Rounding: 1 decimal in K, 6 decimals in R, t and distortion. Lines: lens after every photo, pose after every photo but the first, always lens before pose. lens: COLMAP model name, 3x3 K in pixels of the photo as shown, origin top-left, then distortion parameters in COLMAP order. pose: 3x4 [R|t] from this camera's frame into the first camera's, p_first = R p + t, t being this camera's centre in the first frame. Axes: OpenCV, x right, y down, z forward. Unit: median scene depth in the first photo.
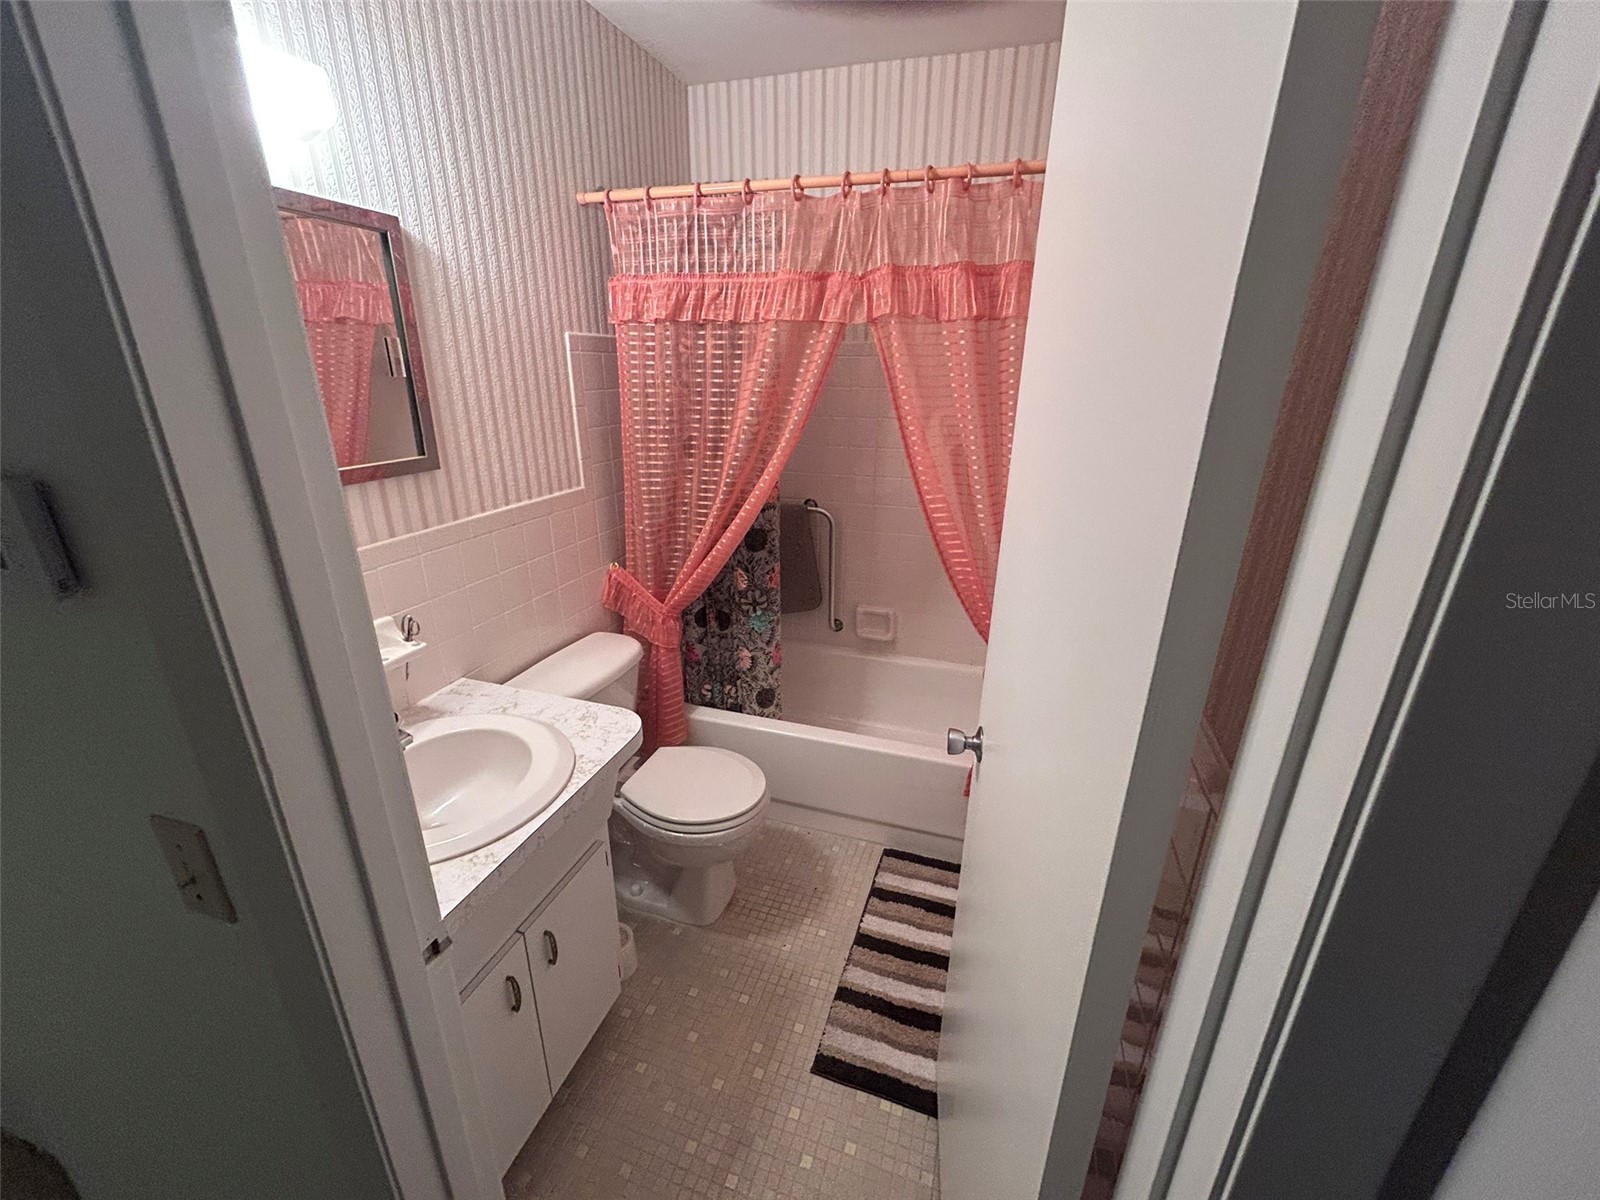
lens RADIAL K [[645.5, 0, 803.4], [0, 645.5, 598.7], [0, 0, 1]] dist [-0.002375, 0.001790]
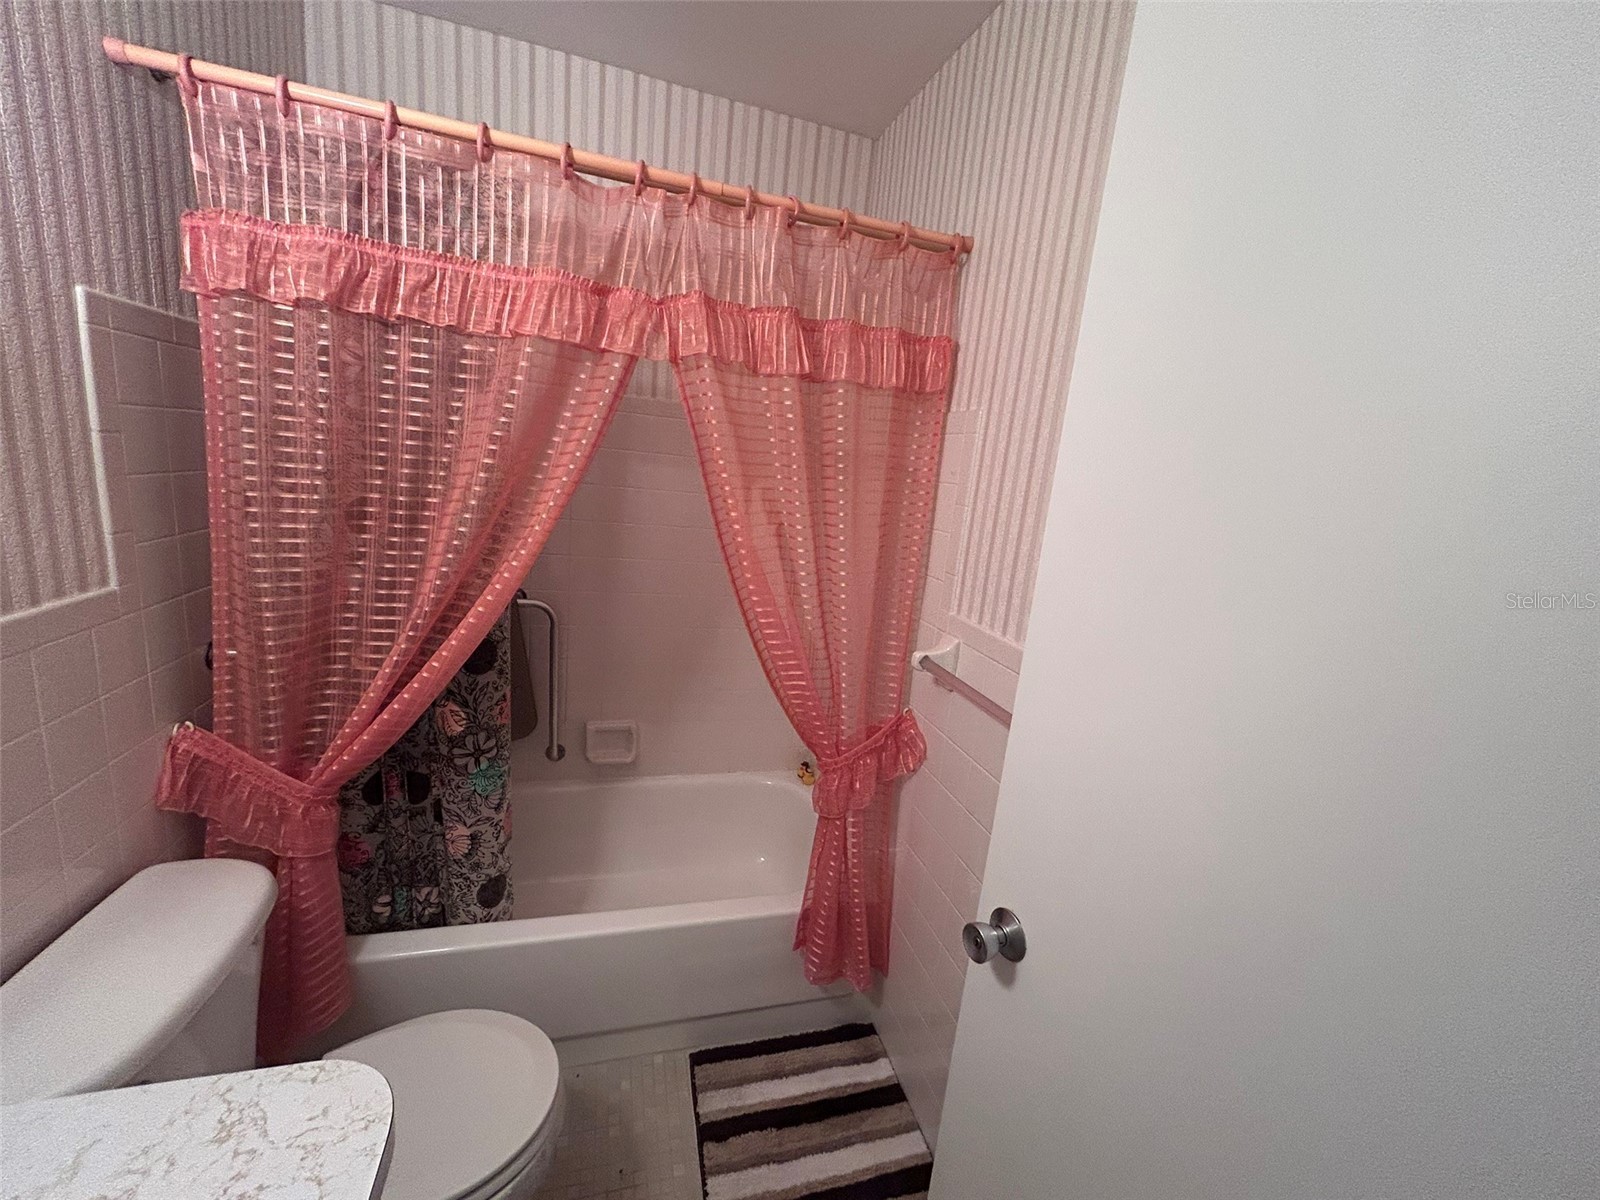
lens RADIAL K [[645.5, 0, 797.5], [0, 645.5, 598.7], [0, 0, 1]] dist [-0.002375, 0.001790]
pose [[0.826011, -0.043436, 0.561978, -0.192846], [0.104982, 0.991436, -0.077677, -0.071673], [-0.553791, 0.123160, 0.823497, 0.299098]]
